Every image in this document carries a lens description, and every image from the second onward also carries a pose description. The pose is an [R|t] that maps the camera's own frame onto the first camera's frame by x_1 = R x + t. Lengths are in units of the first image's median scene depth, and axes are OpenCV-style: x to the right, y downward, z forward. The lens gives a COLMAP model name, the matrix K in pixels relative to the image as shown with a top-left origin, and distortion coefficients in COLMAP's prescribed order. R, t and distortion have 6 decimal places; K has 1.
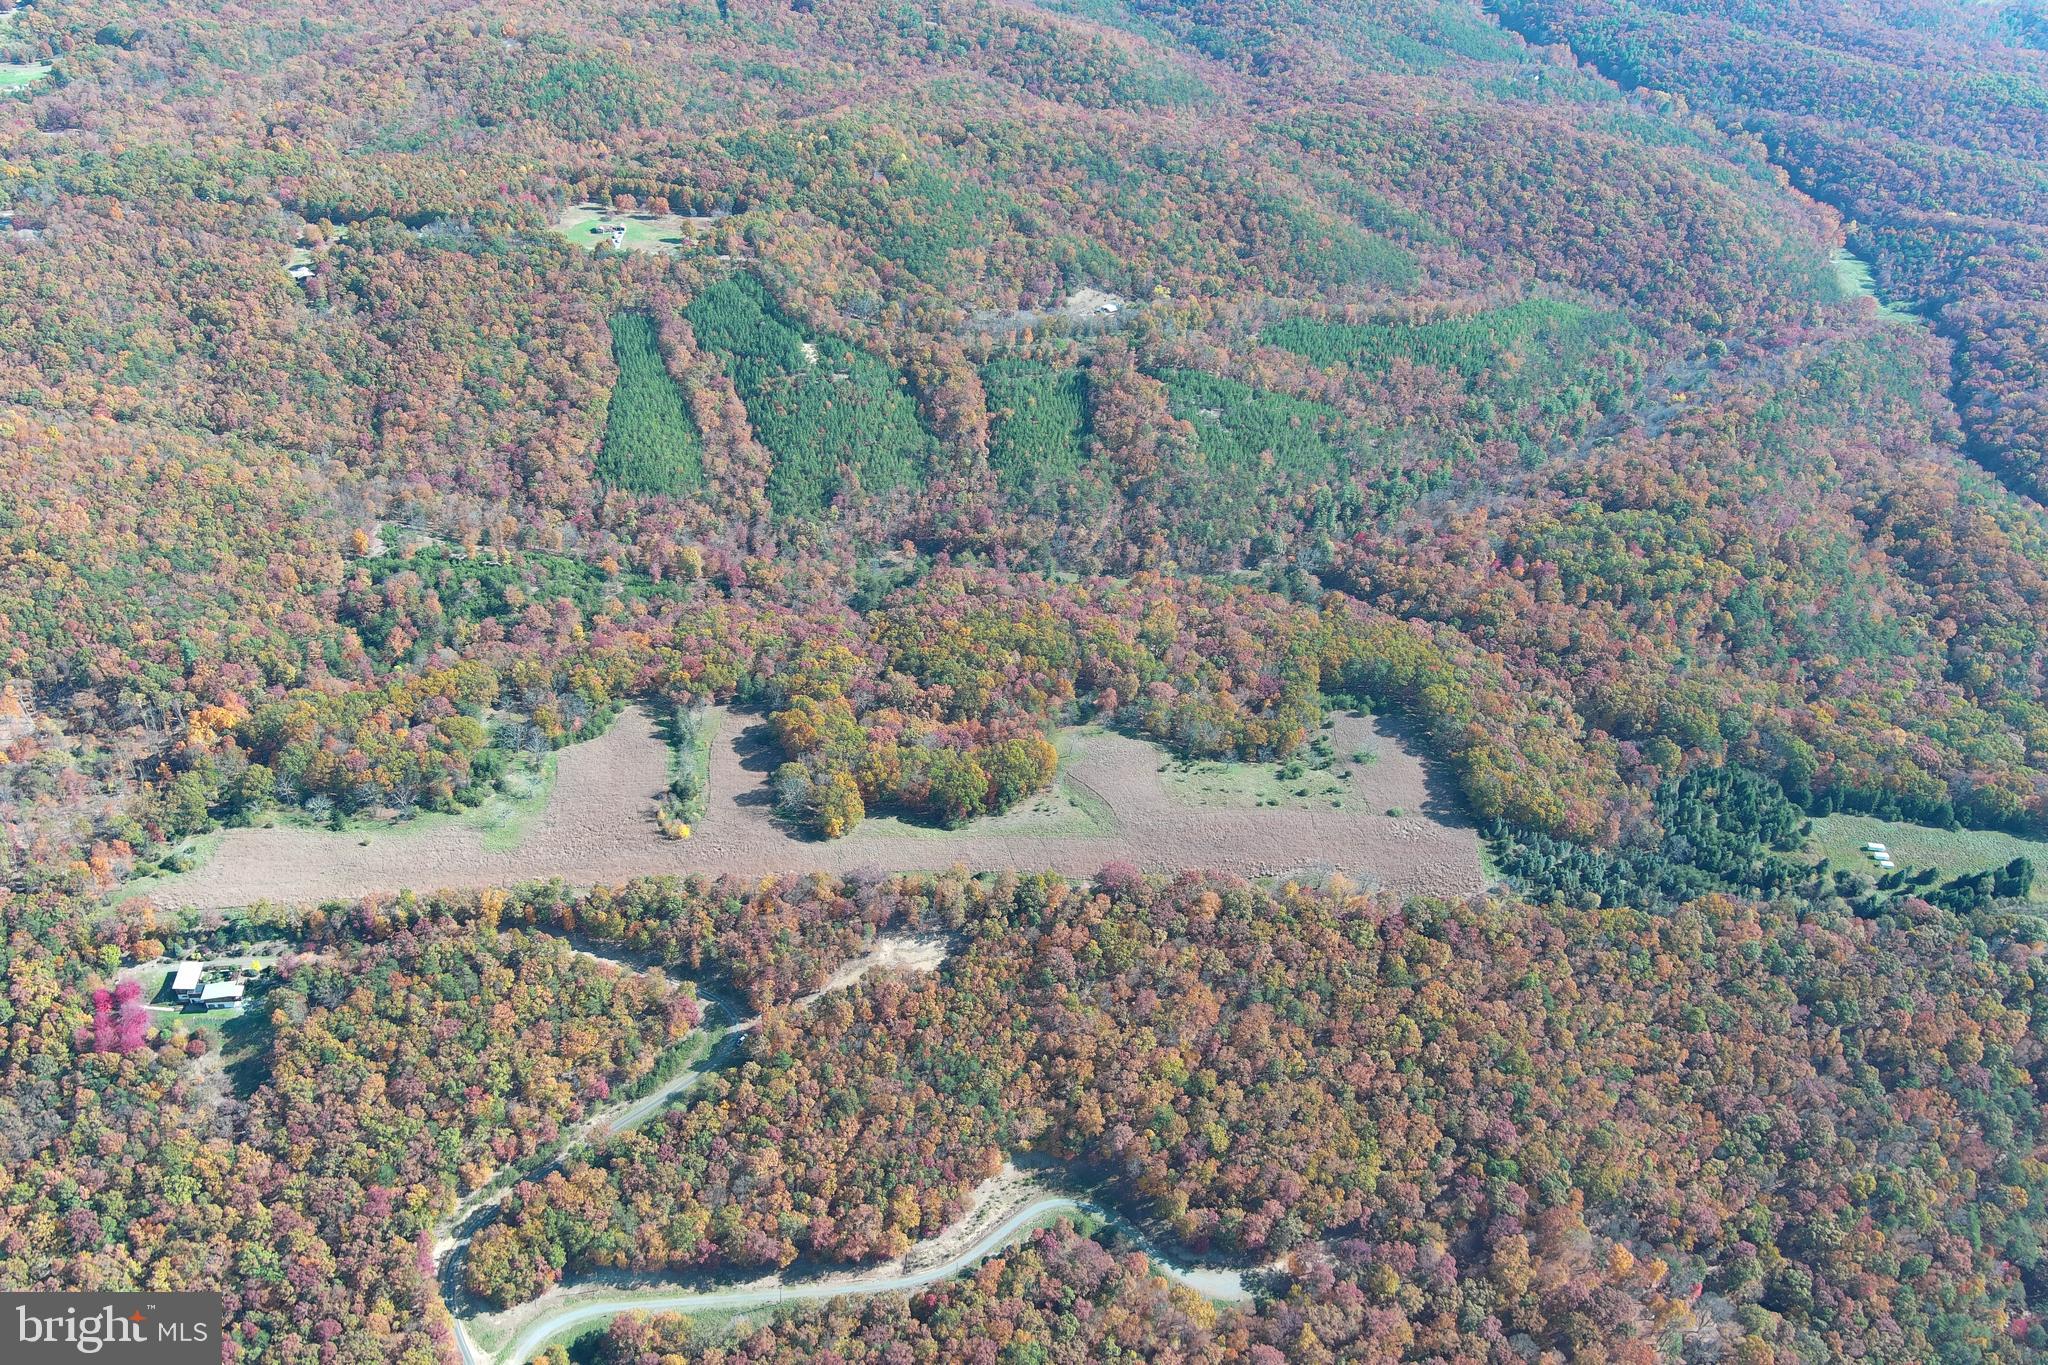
lens RADIAL K [[1585.8, 0, 1022.4], [0, 1585.8, 681.0], [0, 0, 1]] dist [0.029748, -0.033581]
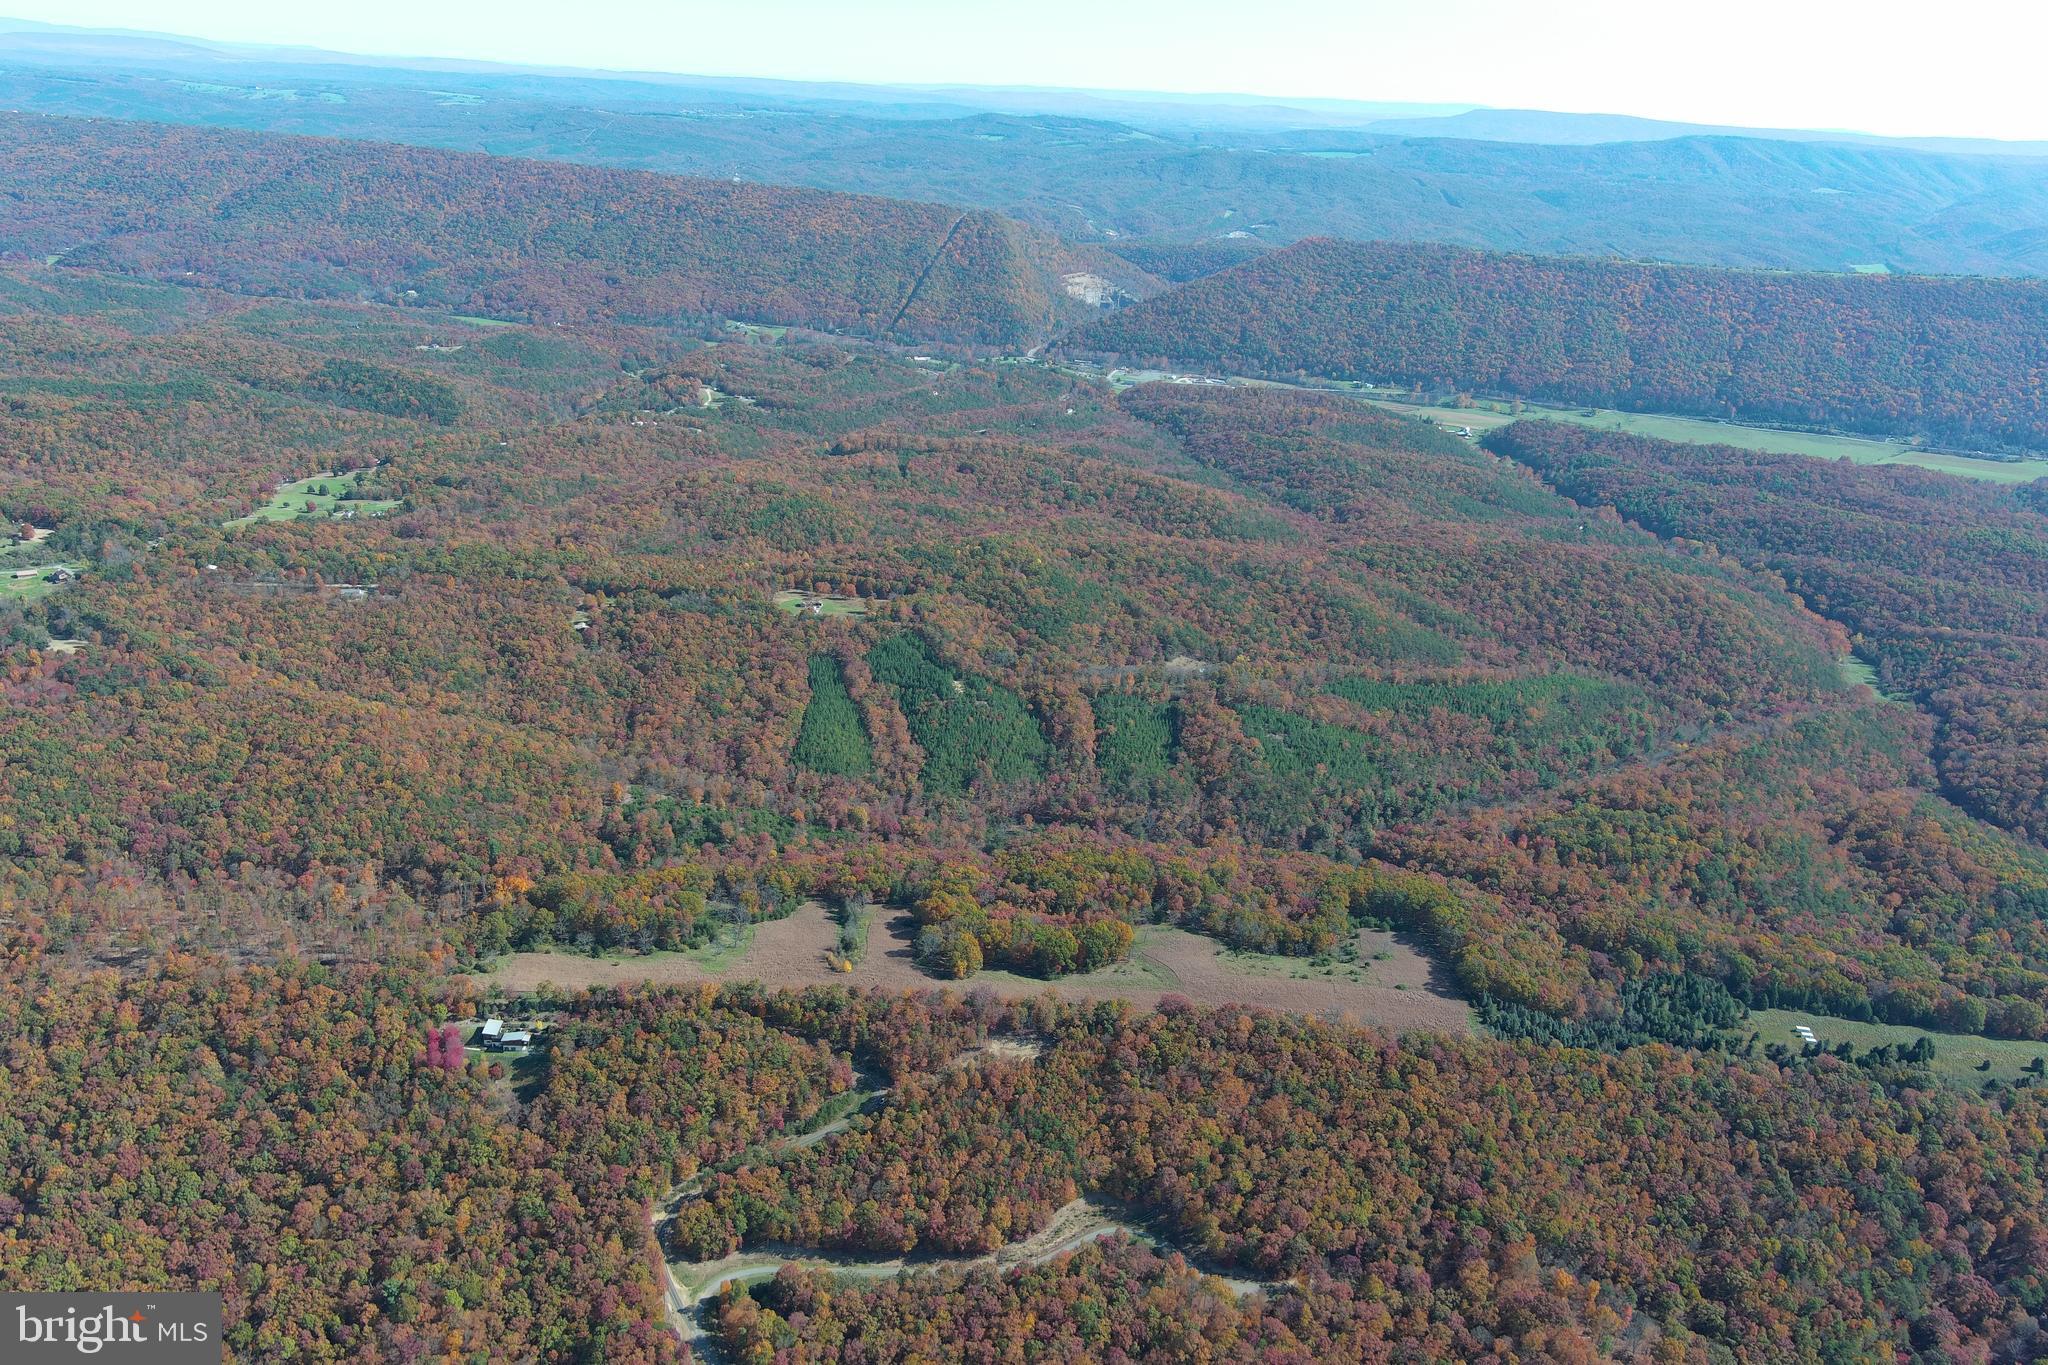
lens RADIAL K [[1585.8, 0, 1025.2], [0, 1585.8, 674.6], [0, 0, 1]] dist [0.029748, -0.033581]
pose [[0.996019, 0.008756, -0.088708, 0.047830], [-0.035215, 0.952866, -0.301341, 0.242935], [0.081888, 0.303265, 0.949381, -0.305405]]
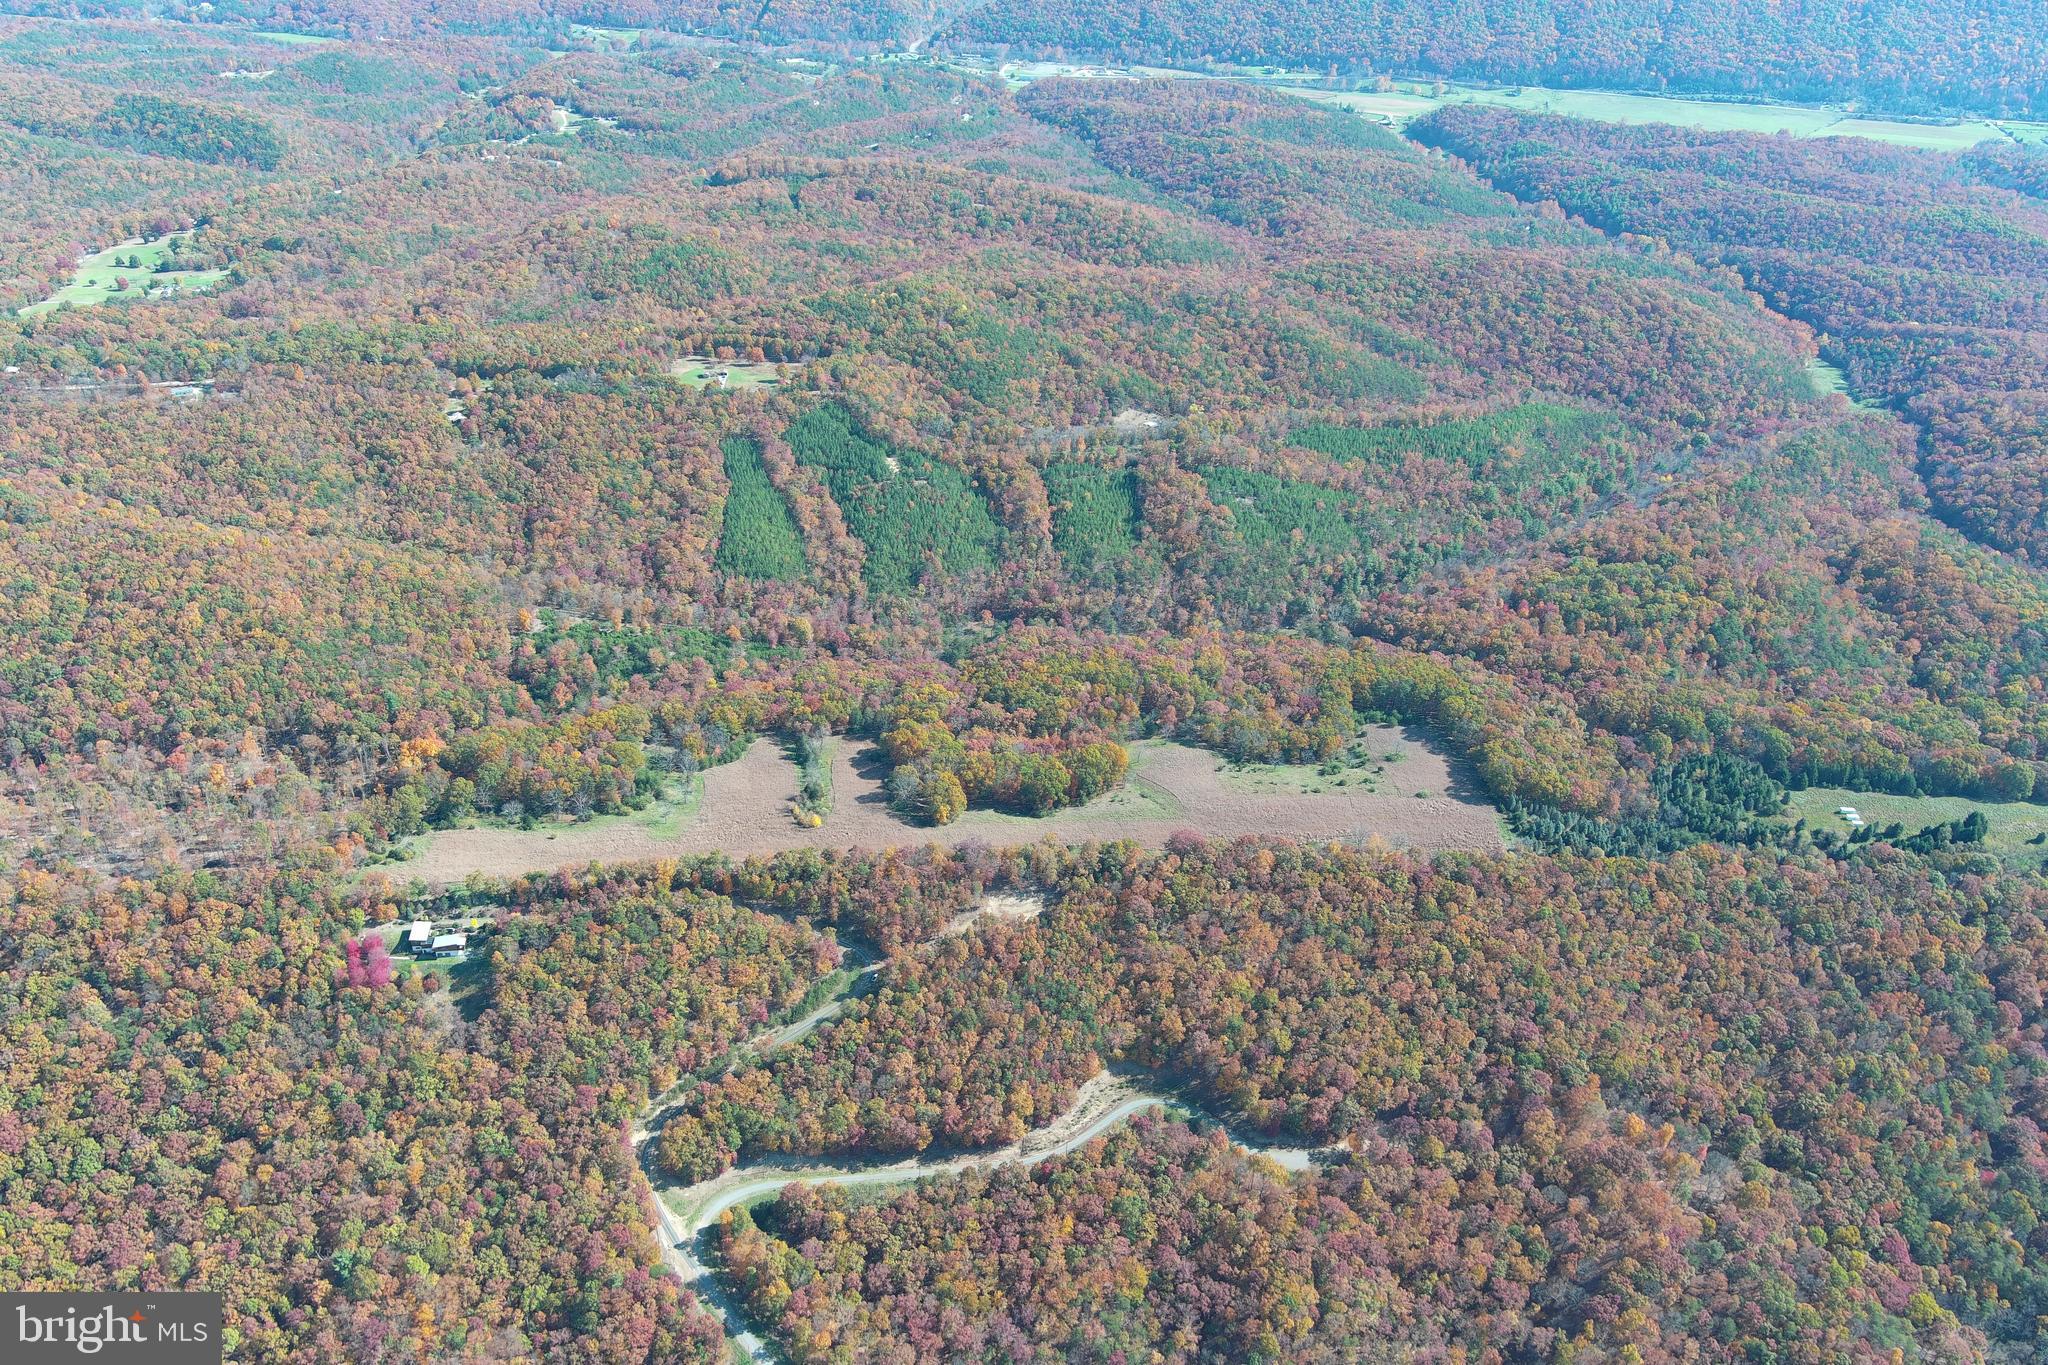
lens RADIAL K [[1585.8, 0, 1024.3], [0, 1585.8, 679.5], [0, 0, 1]] dist [0.029748, -0.033581]
pose [[0.998789, -0.041275, -0.026770, -0.021112], [0.037751, 0.991943, -0.120929, 0.131478], [0.031546, 0.119772, 0.992300, -0.171128]]
